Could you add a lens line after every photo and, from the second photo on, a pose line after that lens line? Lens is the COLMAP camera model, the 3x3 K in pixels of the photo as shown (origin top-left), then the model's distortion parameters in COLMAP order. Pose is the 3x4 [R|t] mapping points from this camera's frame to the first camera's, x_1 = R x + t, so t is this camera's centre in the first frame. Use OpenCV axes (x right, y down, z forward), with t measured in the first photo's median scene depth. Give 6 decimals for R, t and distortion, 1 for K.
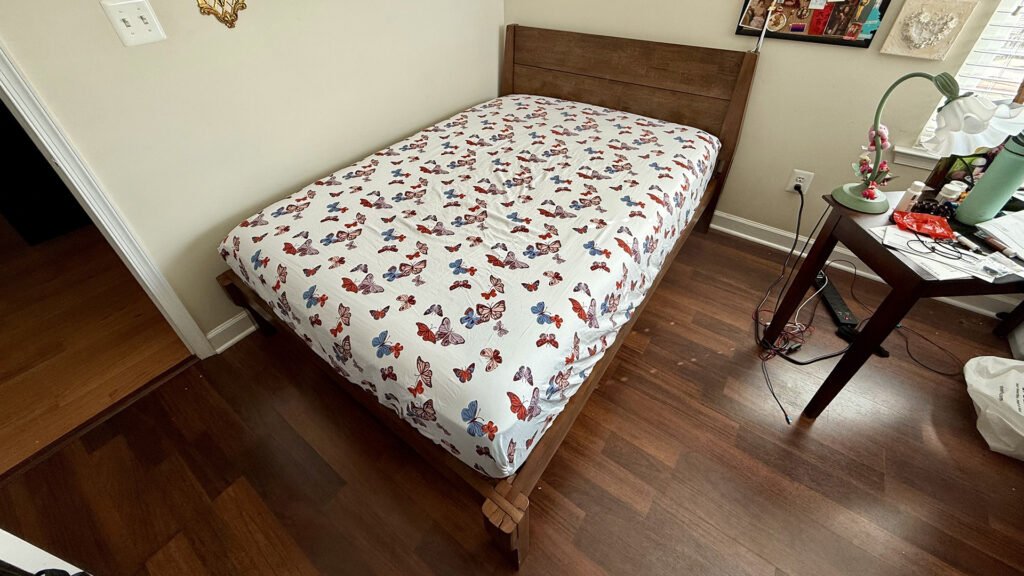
lens RADIAL K [[400.6, 0, 512.0], [0, 400.6, 227.0], [0, 0, 1]] dist [-0.019566, 0.000655]
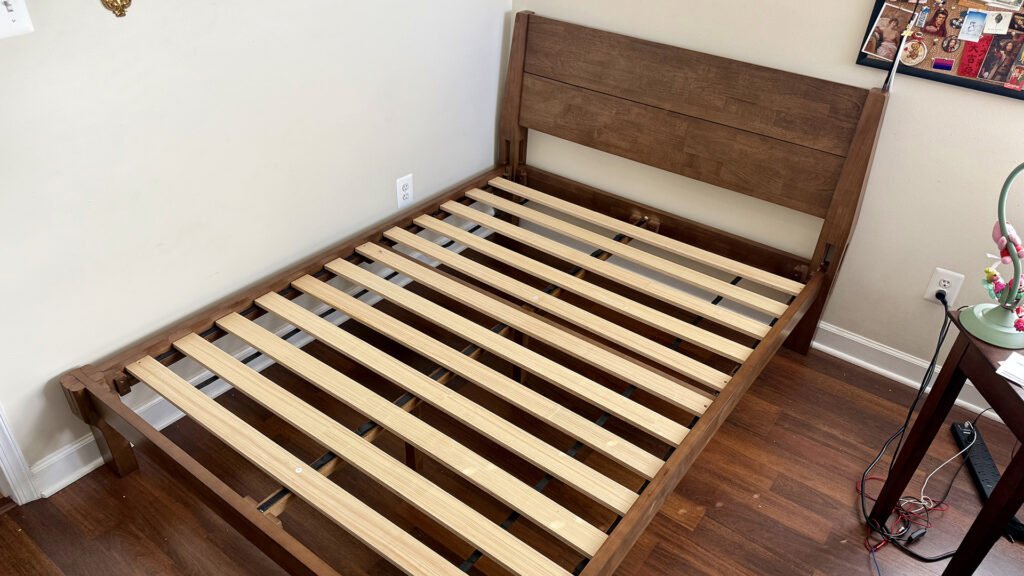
lens RADIAL K [[734.5, 0, 517.9], [0, 734.5, 297.8], [0, 0, 1]] dist [0.013939, -0.032554]
pose [[0.997670, 0.061243, 0.030070, -0.021983], [-0.060227, 0.997619, -0.033610, -0.010980], [-0.032057, 0.031721, 0.998983, -0.204886]]
